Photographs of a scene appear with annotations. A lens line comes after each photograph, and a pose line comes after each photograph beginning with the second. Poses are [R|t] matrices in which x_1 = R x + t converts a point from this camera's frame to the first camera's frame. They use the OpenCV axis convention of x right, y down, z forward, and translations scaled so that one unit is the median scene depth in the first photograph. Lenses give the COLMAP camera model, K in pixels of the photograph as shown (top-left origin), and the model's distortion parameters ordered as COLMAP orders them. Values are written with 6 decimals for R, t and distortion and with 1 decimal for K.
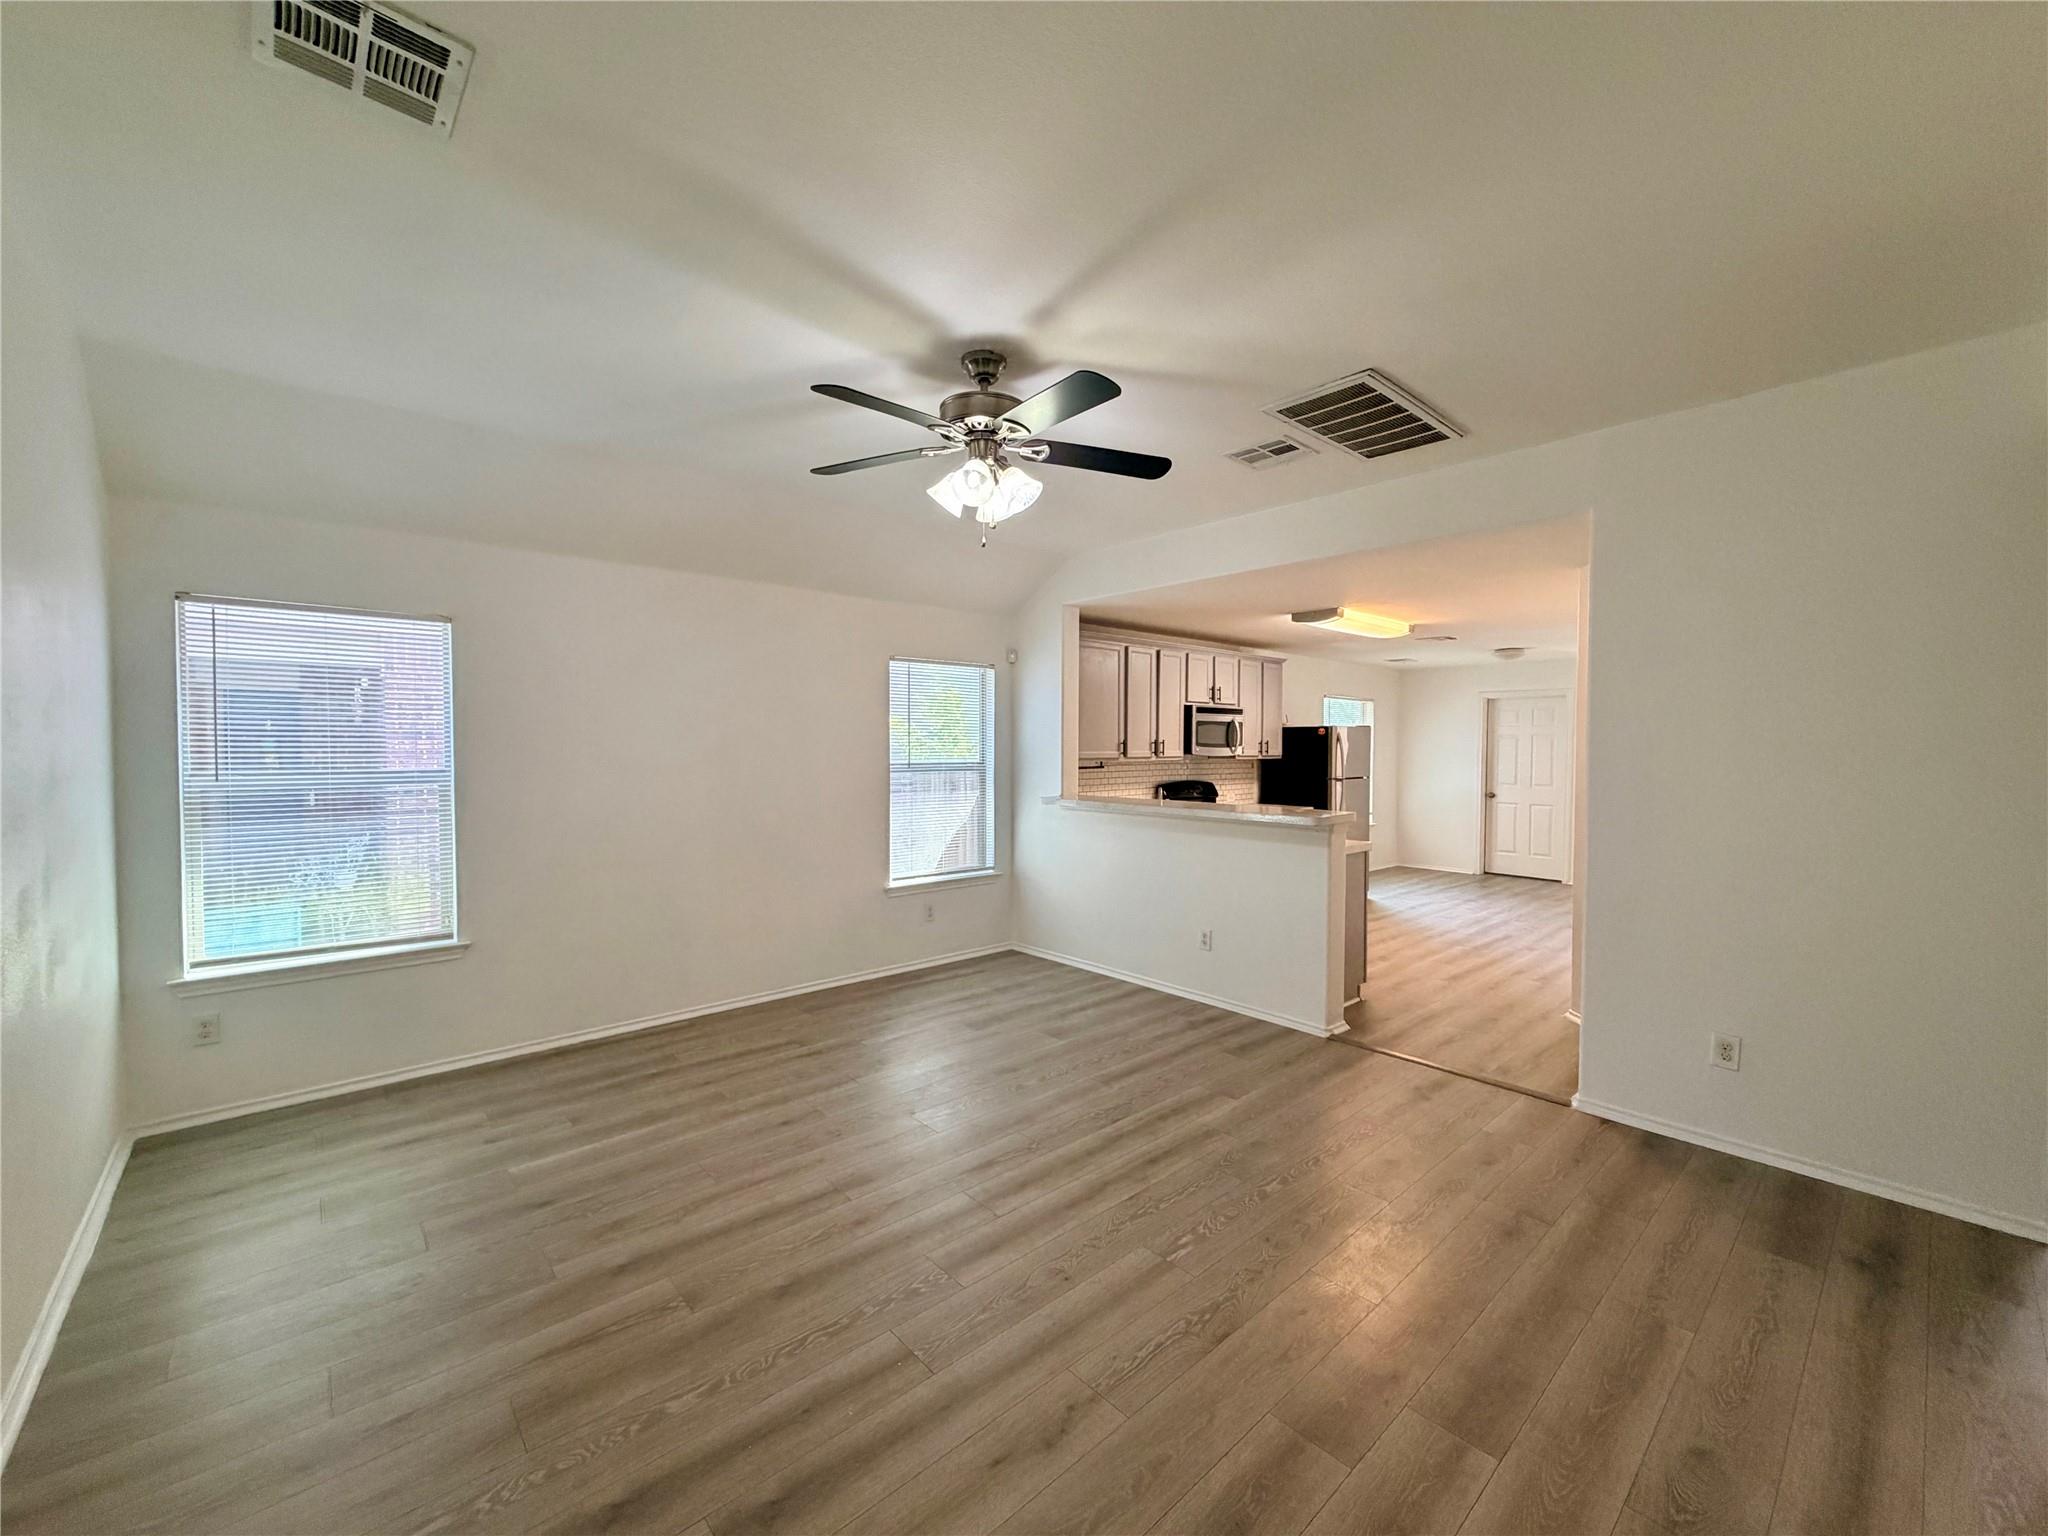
lens RADIAL K [[818.7, 0, 1015.3], [0, 818.7, 773.3], [0, 0, 1]] dist [-0.000469, -0.000742]
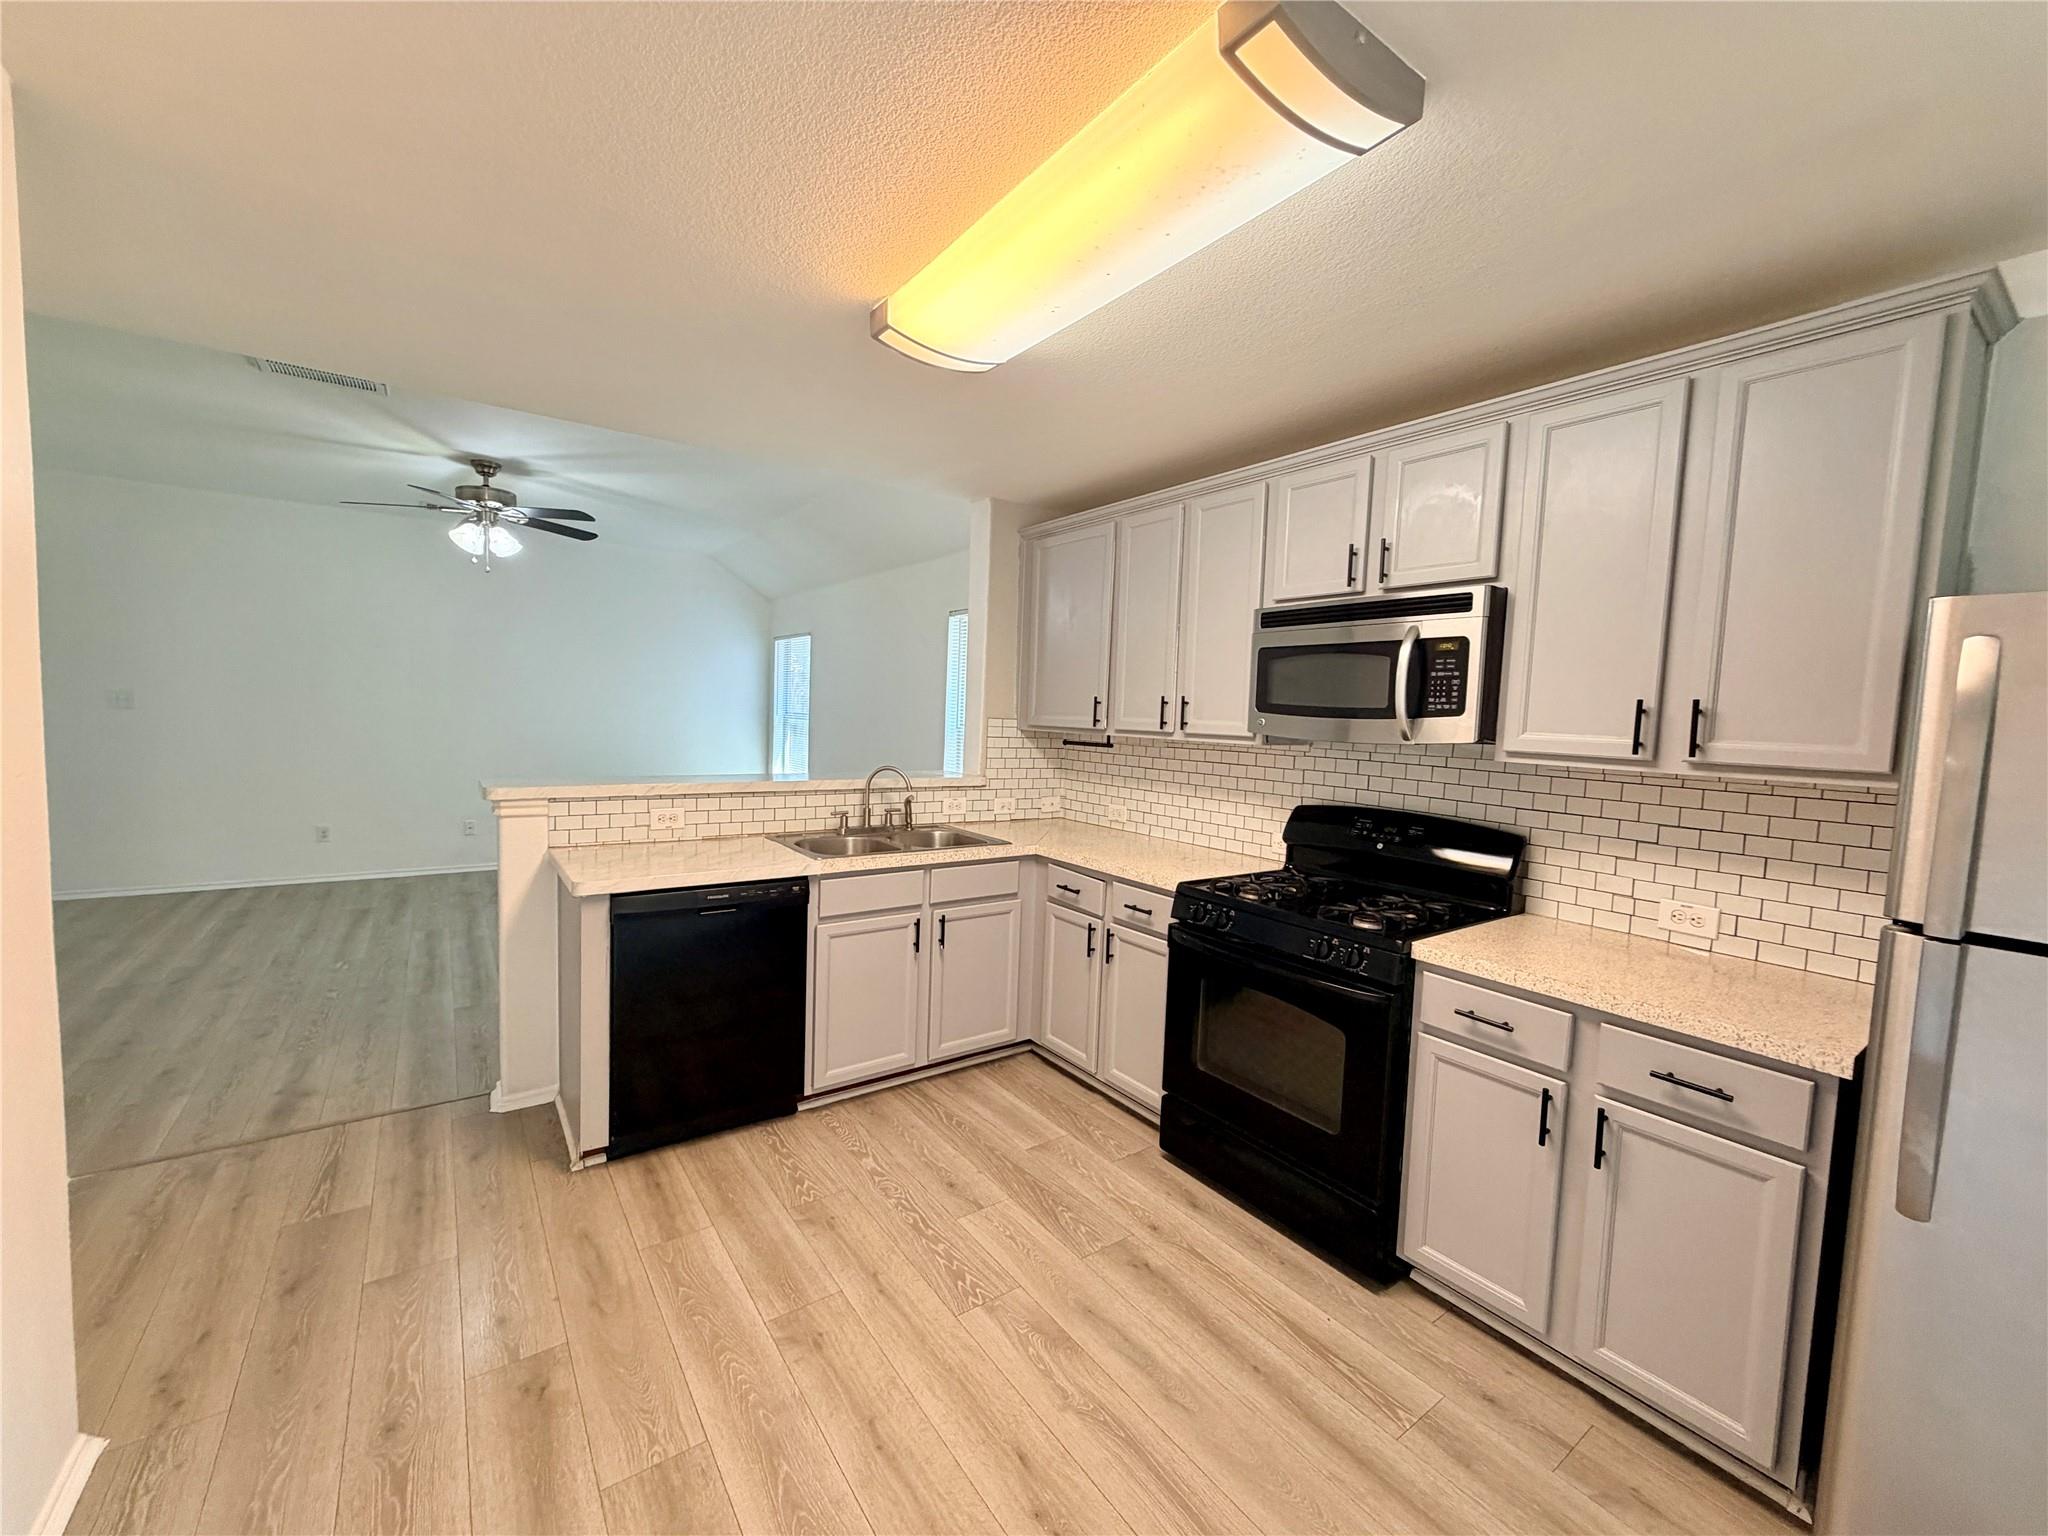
lens RADIAL K [[818.7, 0, 1018.7], [0, 818.7, 768.9], [0, 0, 1]] dist [-0.000469, -0.000742]
pose [[-0.108334, 0.065073, -0.991982, 0.839746], [-0.069414, 0.994925, 0.072847, -0.035110], [0.991688, 0.076749, -0.103267, 1.231690]]
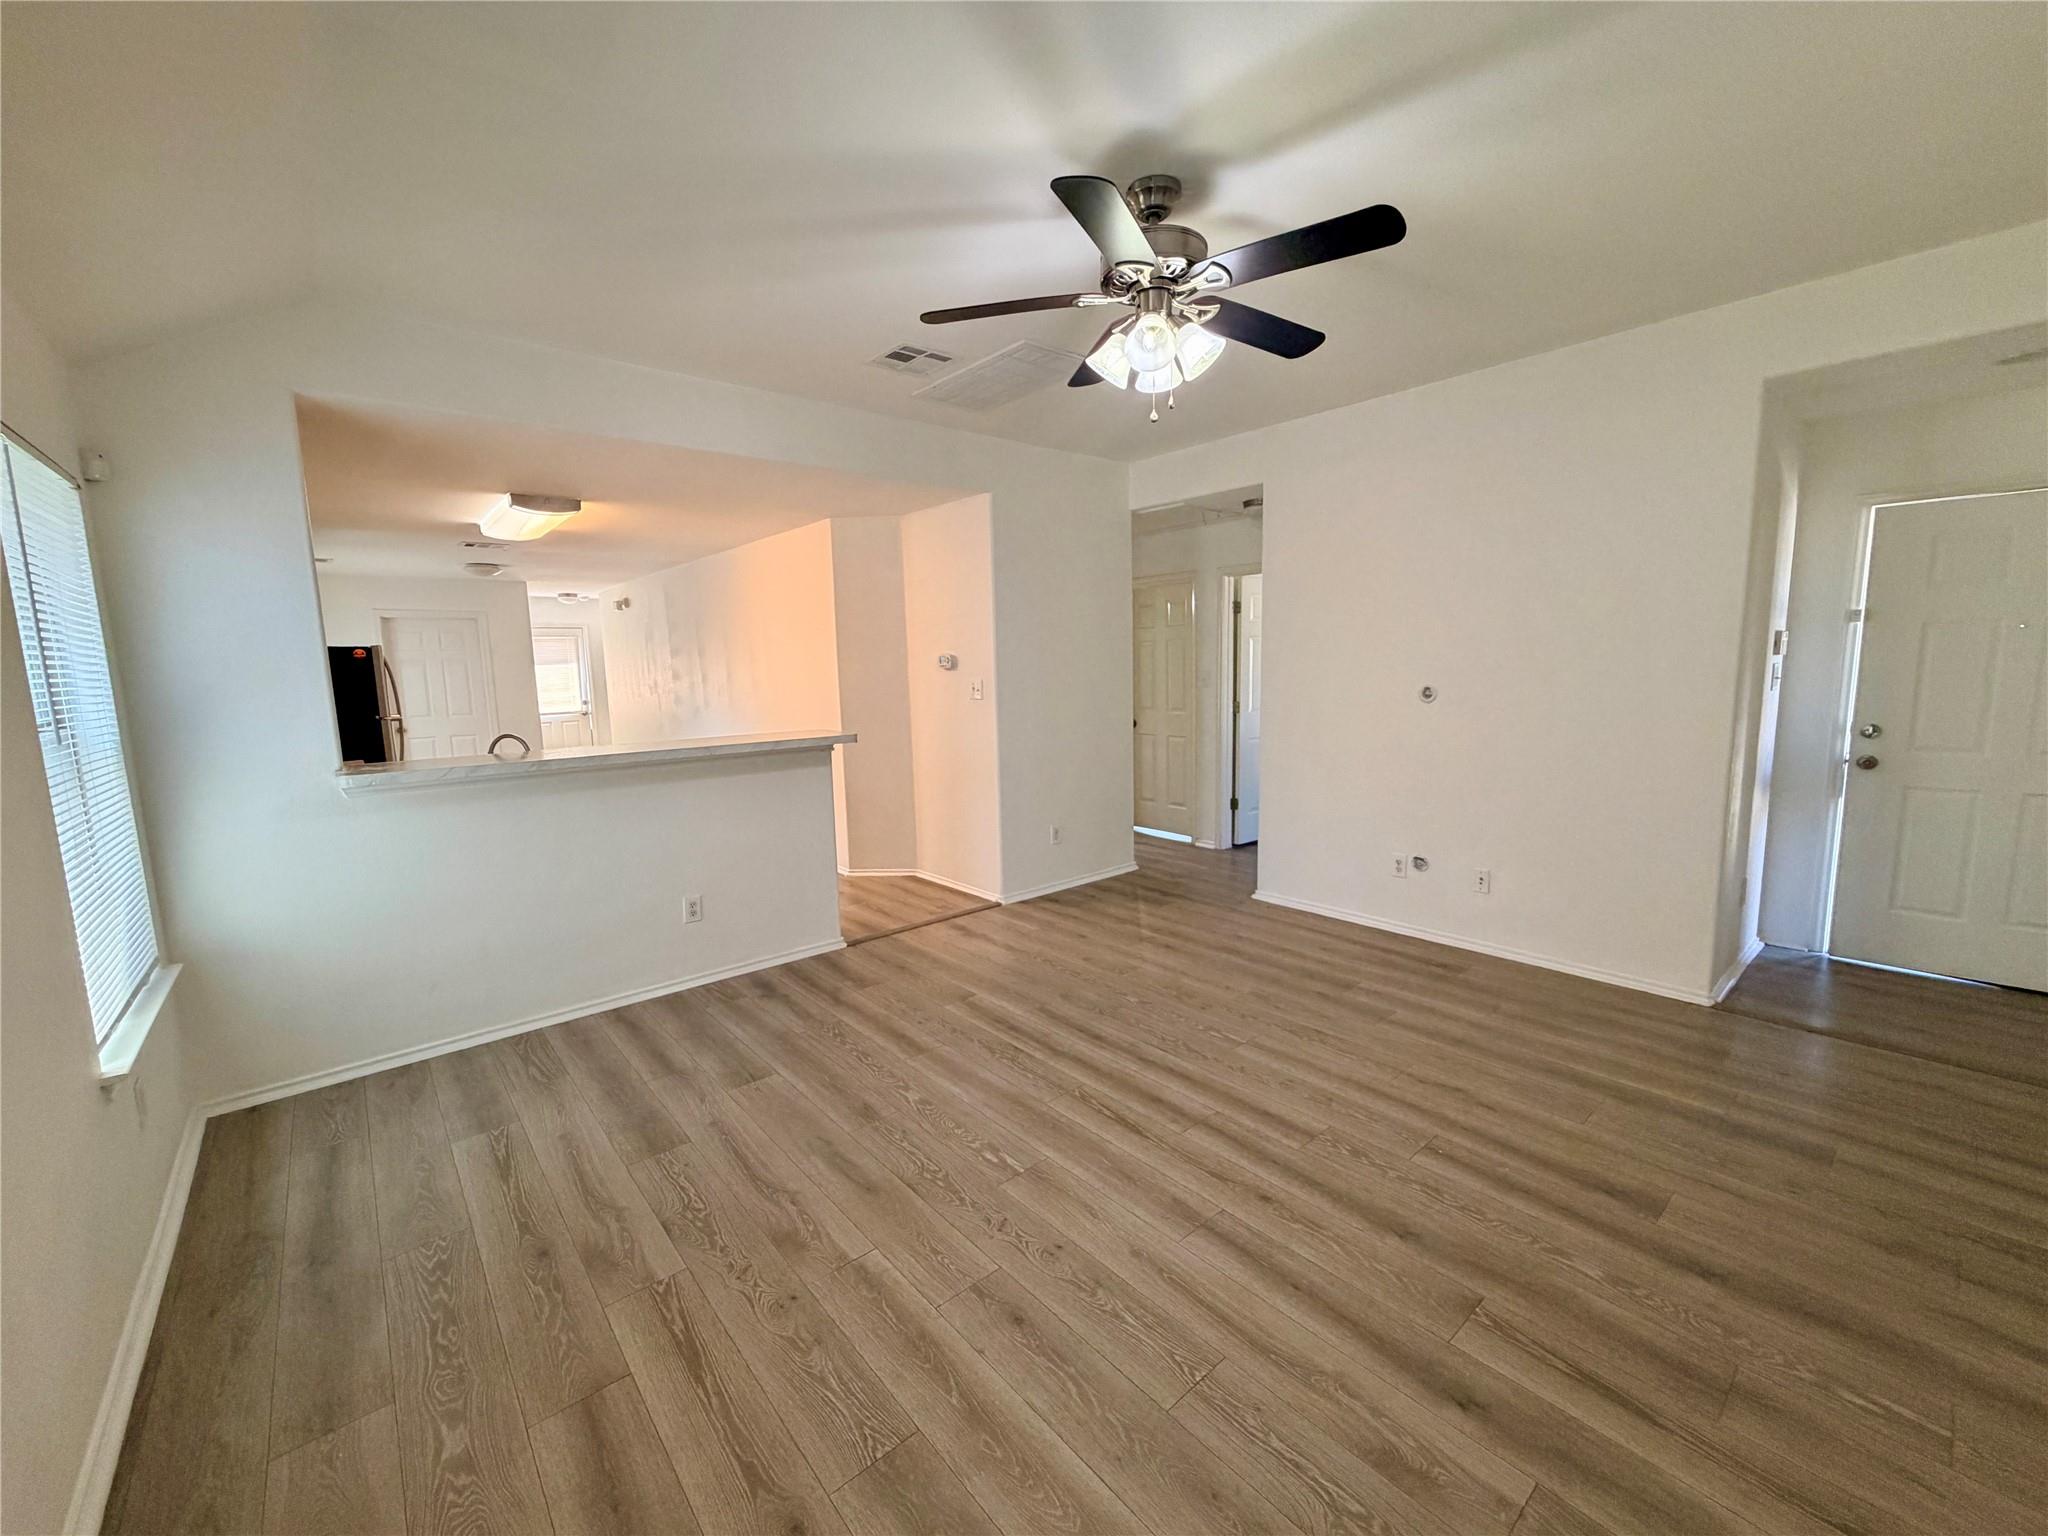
lens RADIAL K [[818.7, 0, 1021.9], [0, 818.7, 772.0], [0, 0, 1]] dist [-0.000469, -0.000742]
pose [[0.018810, -0.137585, 0.990311, -0.499844], [0.056522, 0.989049, 0.136336, -0.020287], [-0.998224, 0.053409, 0.026381, 0.603008]]
